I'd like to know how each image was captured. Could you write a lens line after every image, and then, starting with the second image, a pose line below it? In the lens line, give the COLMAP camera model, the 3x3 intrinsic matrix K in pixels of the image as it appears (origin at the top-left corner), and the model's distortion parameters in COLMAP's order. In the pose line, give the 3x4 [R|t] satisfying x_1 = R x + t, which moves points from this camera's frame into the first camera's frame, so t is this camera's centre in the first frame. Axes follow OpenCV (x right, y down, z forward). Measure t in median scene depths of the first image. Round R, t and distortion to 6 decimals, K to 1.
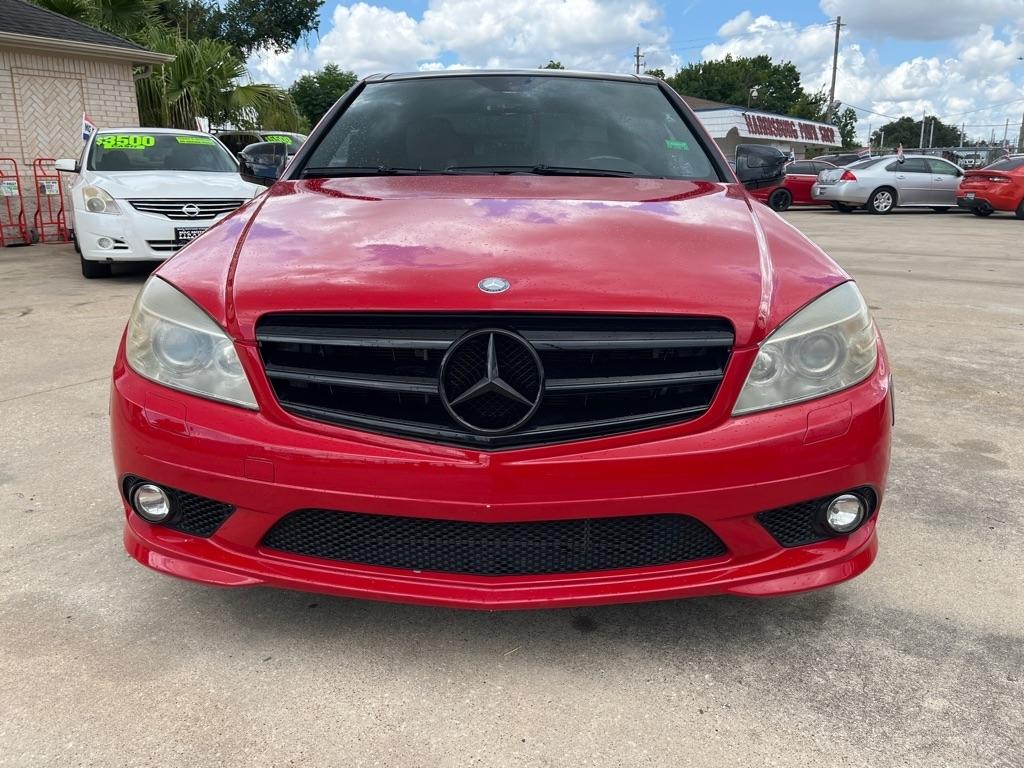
lens RADIAL K [[772.4, 0, 505.3], [0, 772.4, 382.4], [0, 0, 1]] dist [0.084378, -0.123677]
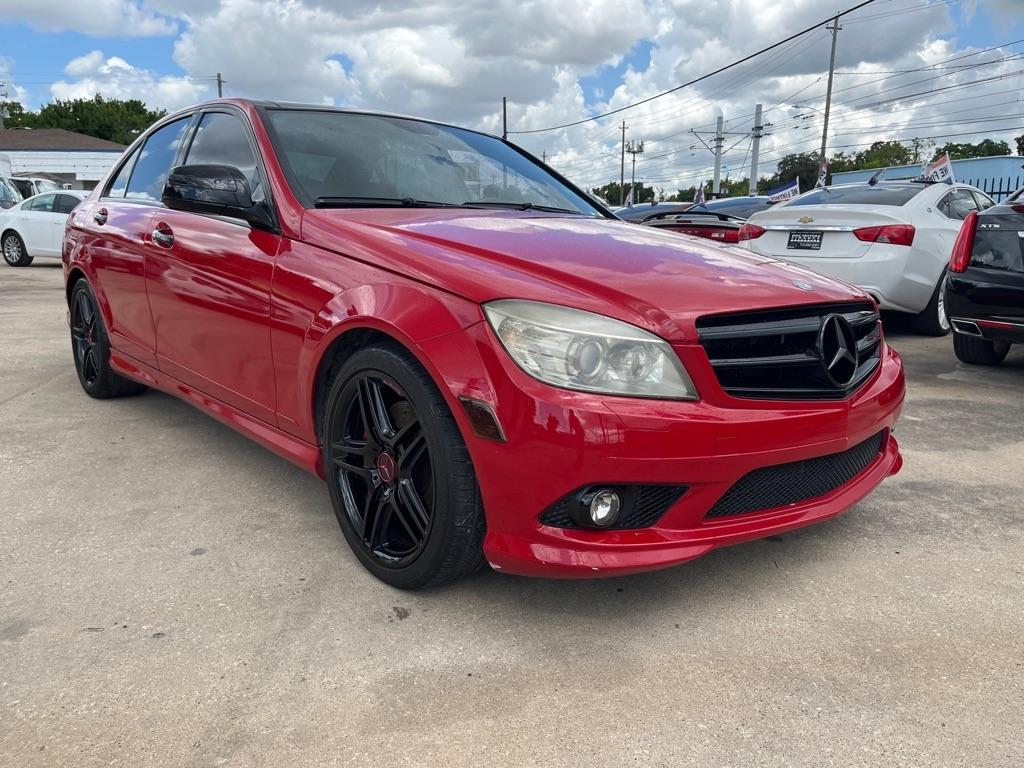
lens RADIAL K [[773.3, 0, 518.1], [0, 773.3, 380.6], [0, 0, 1]] dist [0.079099, -0.117394]
pose [[0.734913, -0.116211, 0.668130, -0.676014], [0.156593, 0.987663, -0.000456, -0.017335], [-0.659834, 0.104960, 0.744045, 0.158588]]
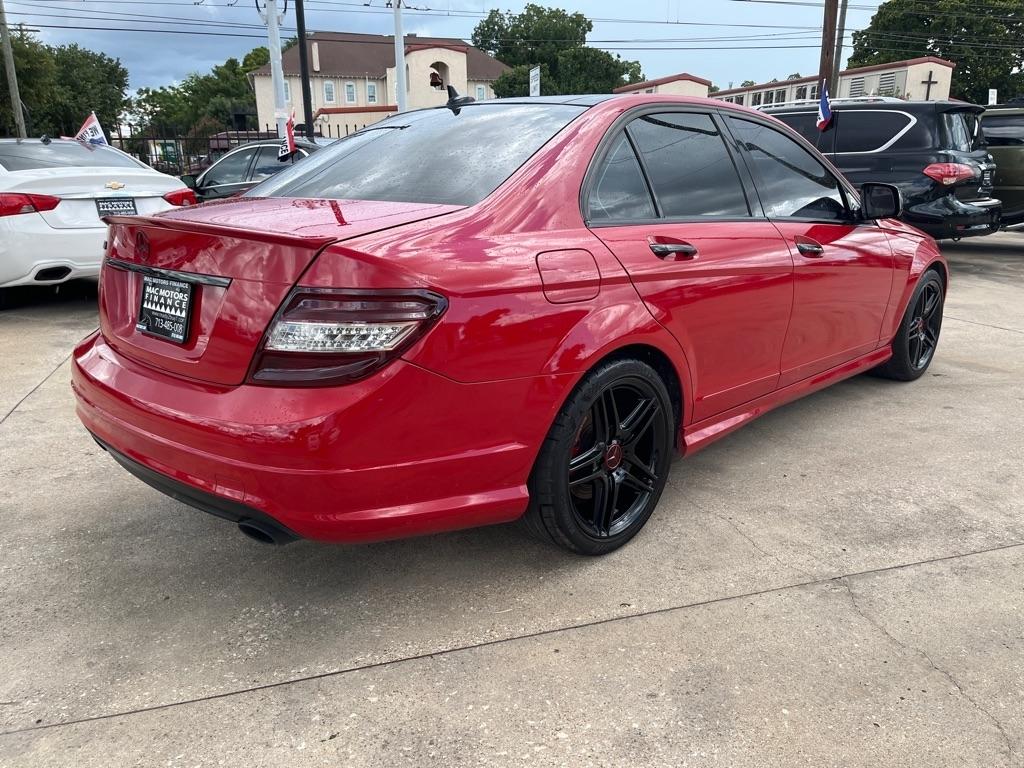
lens RADIAL K [[774.4, 0, 512.0], [0, 774.4, 384.0], [0, 0, 1]] dist [0.074947, -0.110414]
pose [[-0.733998, -0.177940, 0.655427, -0.748582], [0.177694, 0.881133, 0.438211, -0.678723], [-0.655494, 0.438111, -0.615131, 2.285043]]
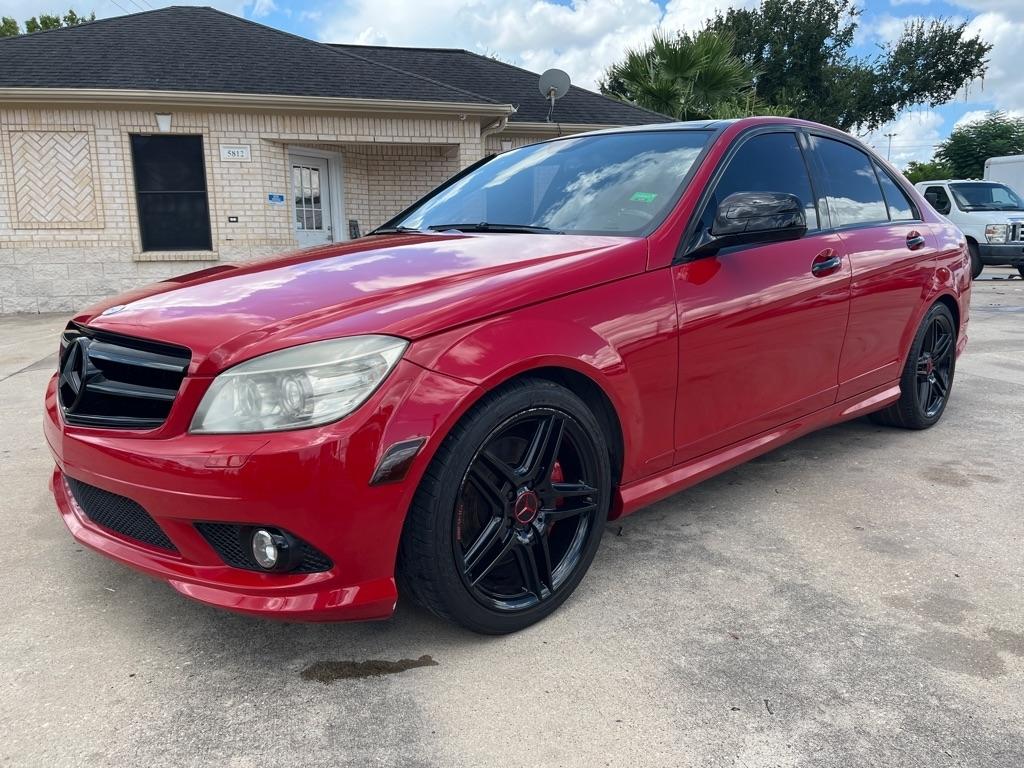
lens RADIAL K [[775.3, 0, 512.0], [0, 775.3, 379.3], [0, 0, 1]] dist [0.075704, -0.112995]
pose [[0.710279, 0.107215, -0.695707, 0.749988], [-0.160368, 0.986989, -0.011622, -0.053063], [0.685409, 0.119824, 0.718232, 0.251938]]
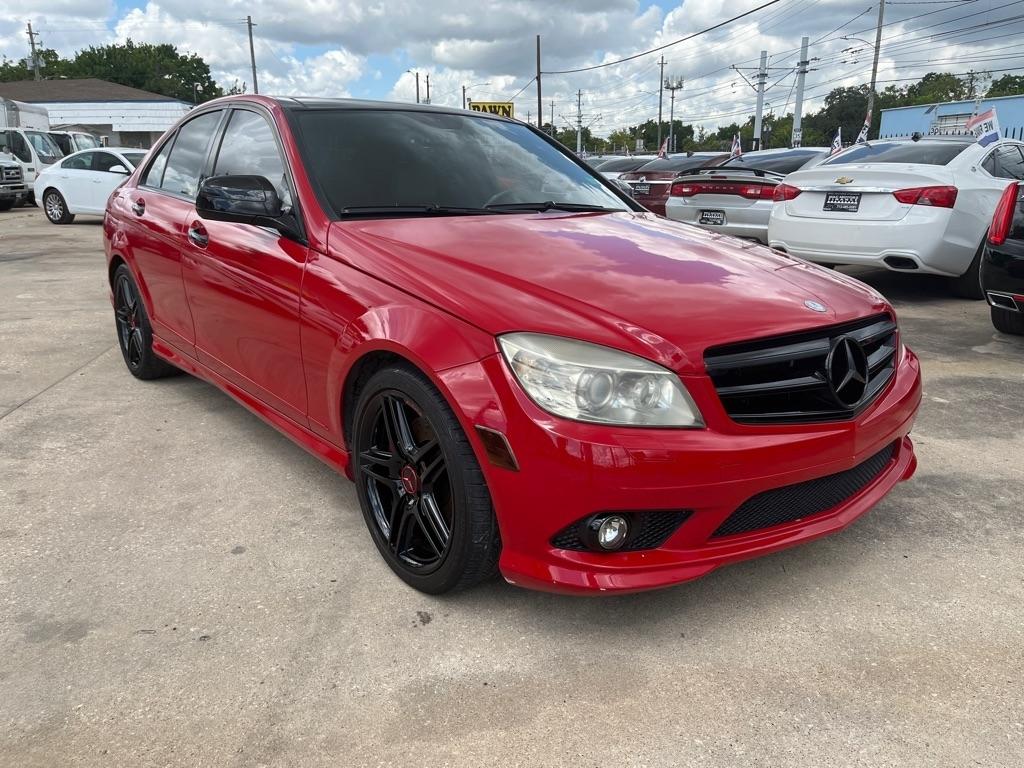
lens RADIAL K [[774.4, 0, 512.0], [0, 774.4, 384.0], [0, 0, 1]] dist [0.074947, -0.110414]
pose [[0.768032, -0.163886, 0.619086, -0.674714], [0.158136, 0.985299, 0.064649, -0.081529], [-0.620580, 0.048247, 0.782658, 0.119492]]
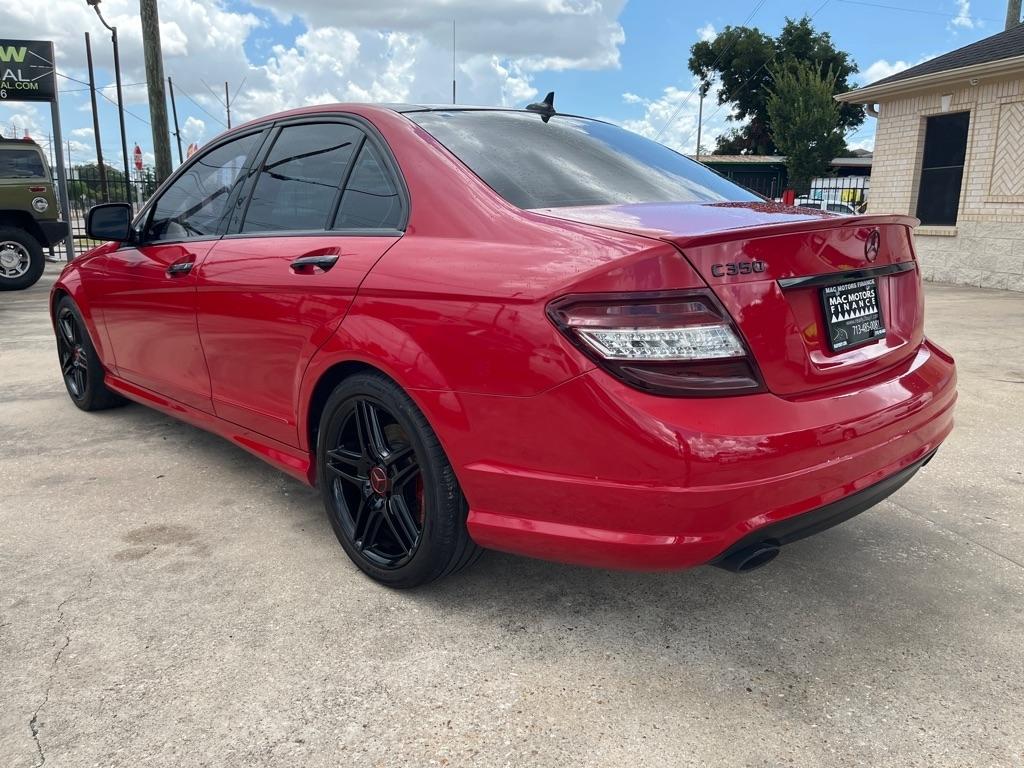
lens RADIAL K [[775.3, 0, 512.0], [0, 775.3, 379.3], [0, 0, 1]] dist [0.075704, -0.112995]
pose [[-0.707096, 0.141805, -0.692752, 0.754904], [-0.187953, 0.906753, 0.377455, -0.625516], [0.681680, 0.397102, -0.614509, 2.254969]]
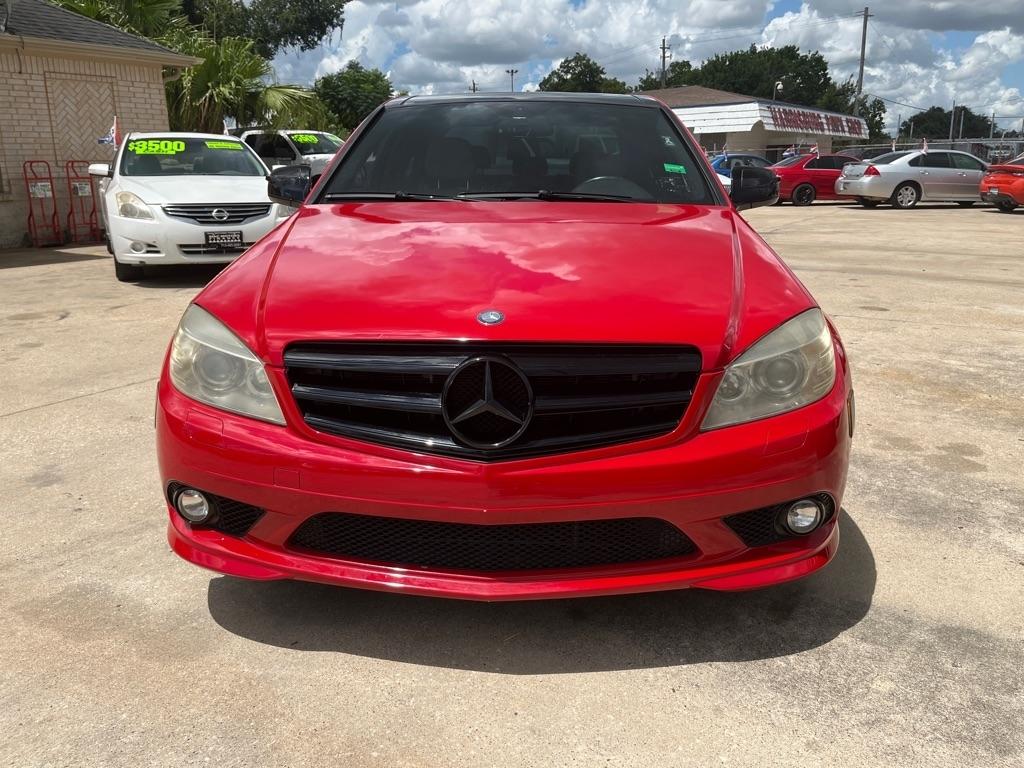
lens RADIAL K [[773.3, 0, 518.1], [0, 773.3, 380.6], [0, 0, 1]] dist [0.079099, -0.117394]
pose [[0.999862, -0.000393, -0.016615, 0.022625], [0.000502, 0.999978, 0.006576, -0.019716], [0.016612, -0.006583, 0.999840, -0.072453]]
